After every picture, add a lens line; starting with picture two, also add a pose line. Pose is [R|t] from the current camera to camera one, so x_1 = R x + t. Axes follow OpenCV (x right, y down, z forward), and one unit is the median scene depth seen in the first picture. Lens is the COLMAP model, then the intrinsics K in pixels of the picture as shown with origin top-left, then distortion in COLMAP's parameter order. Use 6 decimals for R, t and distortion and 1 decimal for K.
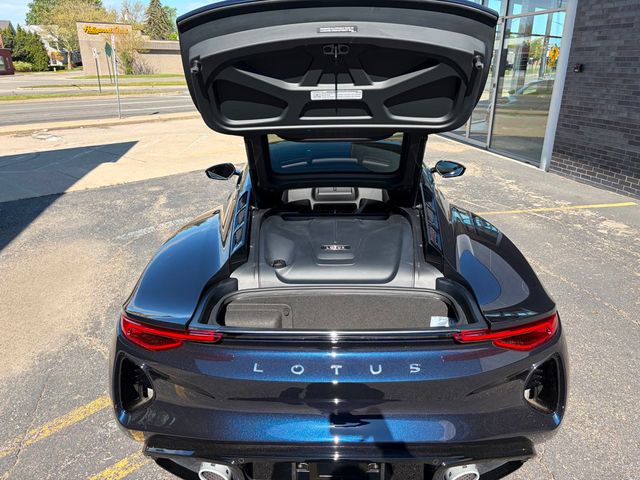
lens RADIAL K [[492.0, 0, 320.6], [0, 492.0, 244.2], [0, 0, 1]] dist [0.031565, -0.038980]
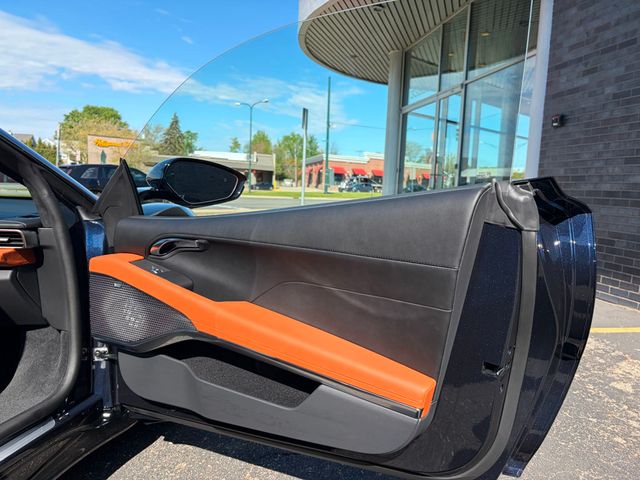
lens RADIAL K [[480.6, 0, 321.2], [0, 480.6, 244.6], [0, 0, 1]] dist [0.067283, -0.084202]
pose [[0.998963, 0.036712, -0.026930, 0.236894], [-0.041997, 0.971432, -0.233573, -0.028718], [0.017585, 0.234462, 0.971966, 0.416766]]
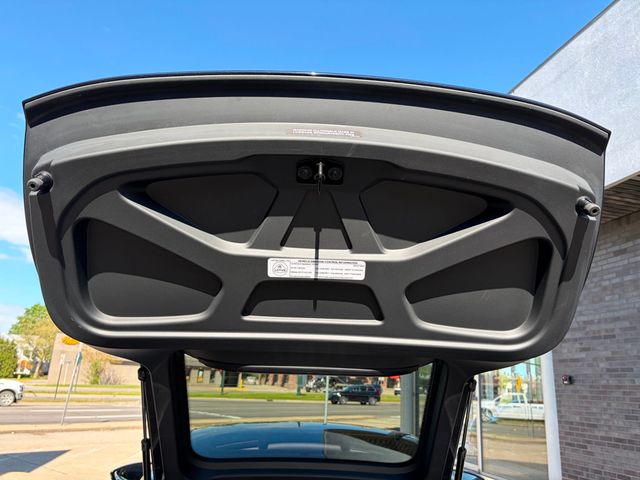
lens RADIAL K [[492.0, 0, 320.6], [0, 492.0, 244.2], [0, 0, 1]] dist [0.031565, -0.038980]
pose [[0.997464, 0.056628, 0.043125, 0.002971], [-0.020382, 0.807724, -0.589208, -0.003979], [-0.068198, 0.586834, 0.806830, 0.137157]]
